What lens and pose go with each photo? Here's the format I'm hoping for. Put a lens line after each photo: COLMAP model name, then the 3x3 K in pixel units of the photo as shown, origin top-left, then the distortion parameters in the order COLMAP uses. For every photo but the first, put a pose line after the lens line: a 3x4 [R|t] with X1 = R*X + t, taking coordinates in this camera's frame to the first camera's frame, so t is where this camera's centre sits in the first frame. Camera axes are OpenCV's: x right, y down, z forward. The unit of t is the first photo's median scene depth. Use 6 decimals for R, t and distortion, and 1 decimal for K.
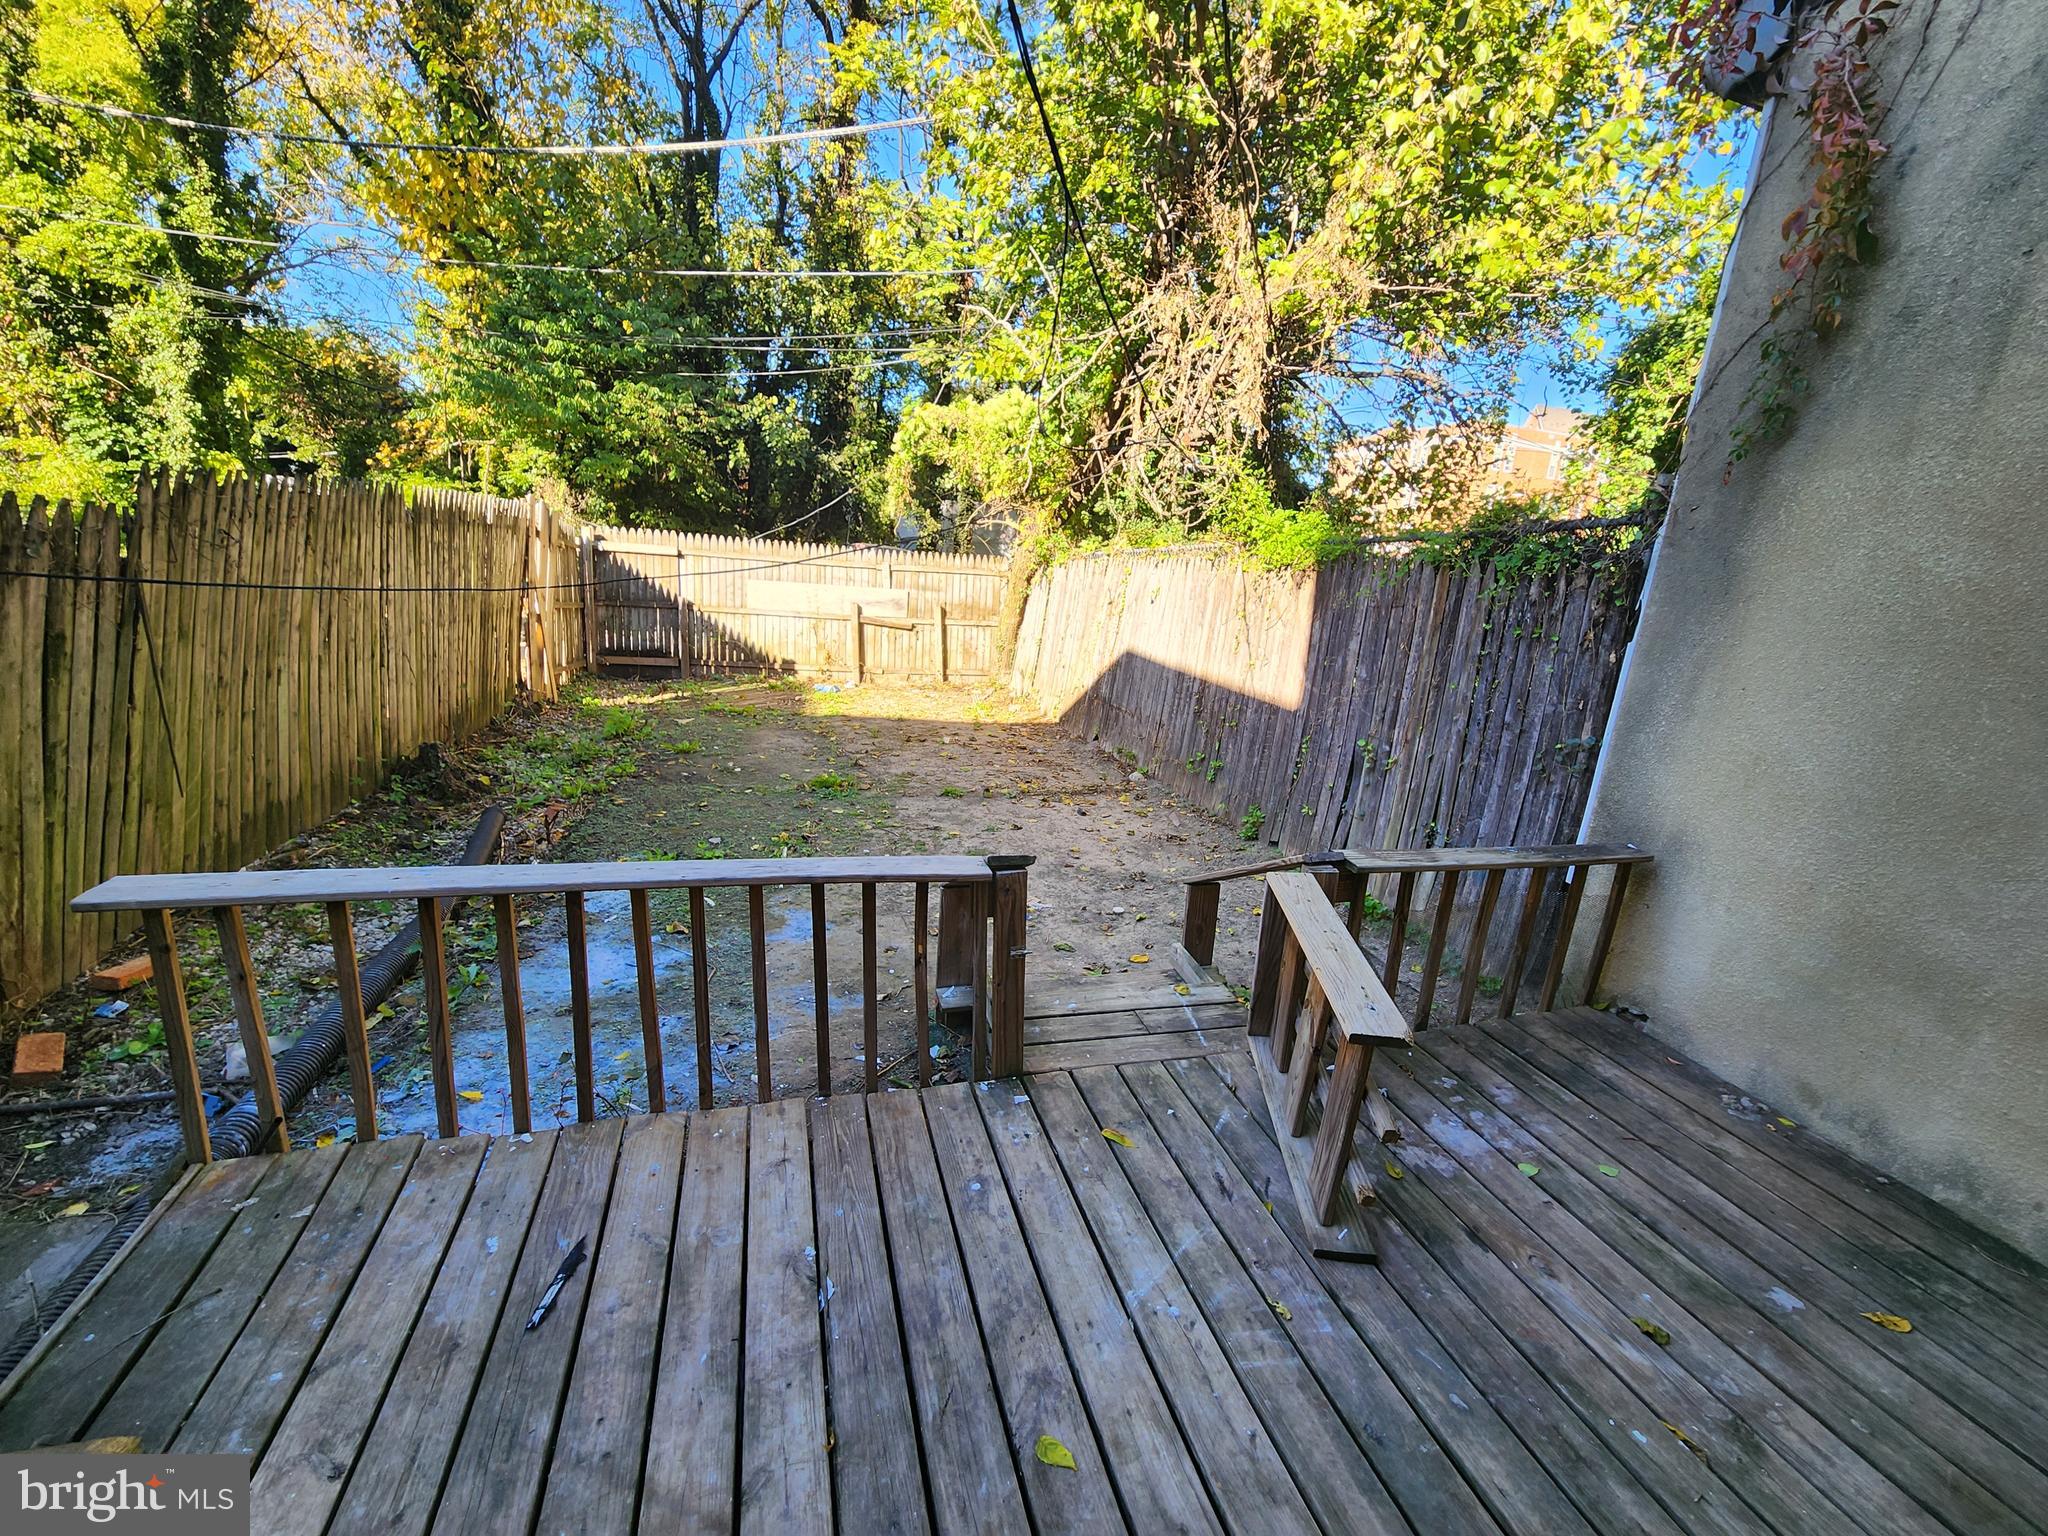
lens RADIAL K [[819.6, 0, 1027.4], [0, 819.6, 773.2], [0, 0, 1]] dist [-0.000695, 0.000142]
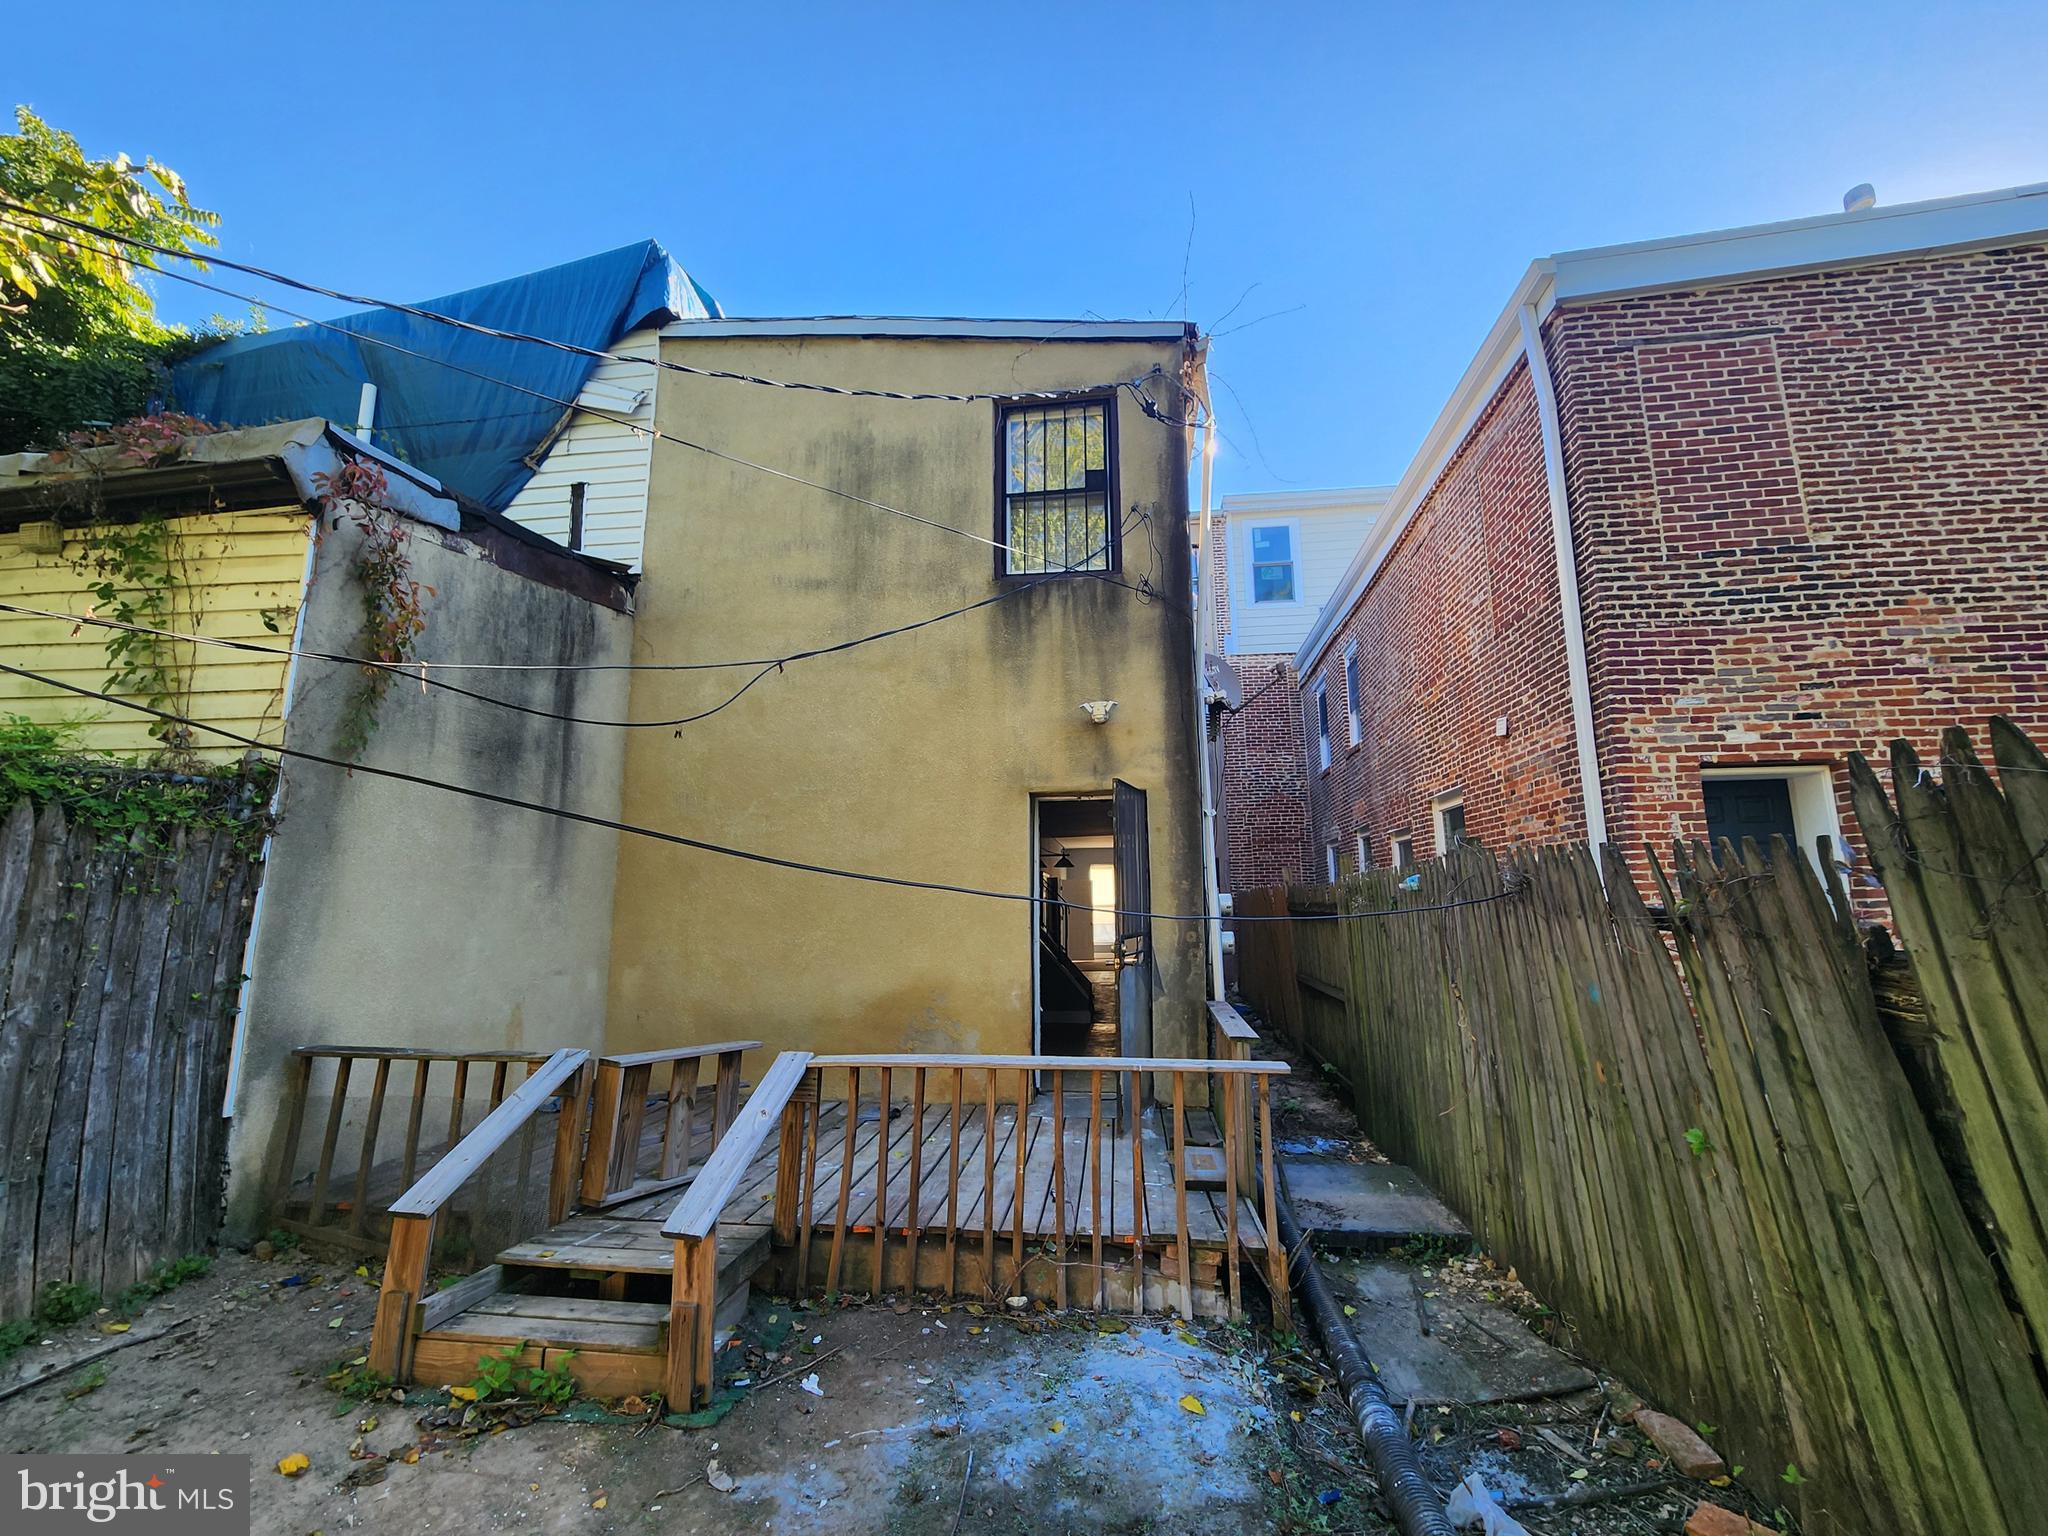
lens RADIAL K [[819.6, 0, 1027.4], [0, 819.6, 773.2], [0, 0, 1]] dist [-0.000695, 0.000142]
pose [[-0.917621, -0.020426, 0.396931, -0.725401], [0.022956, 0.994288, 0.104236, -0.408728], [-0.396792, 0.104761, -0.911911, 1.569535]]
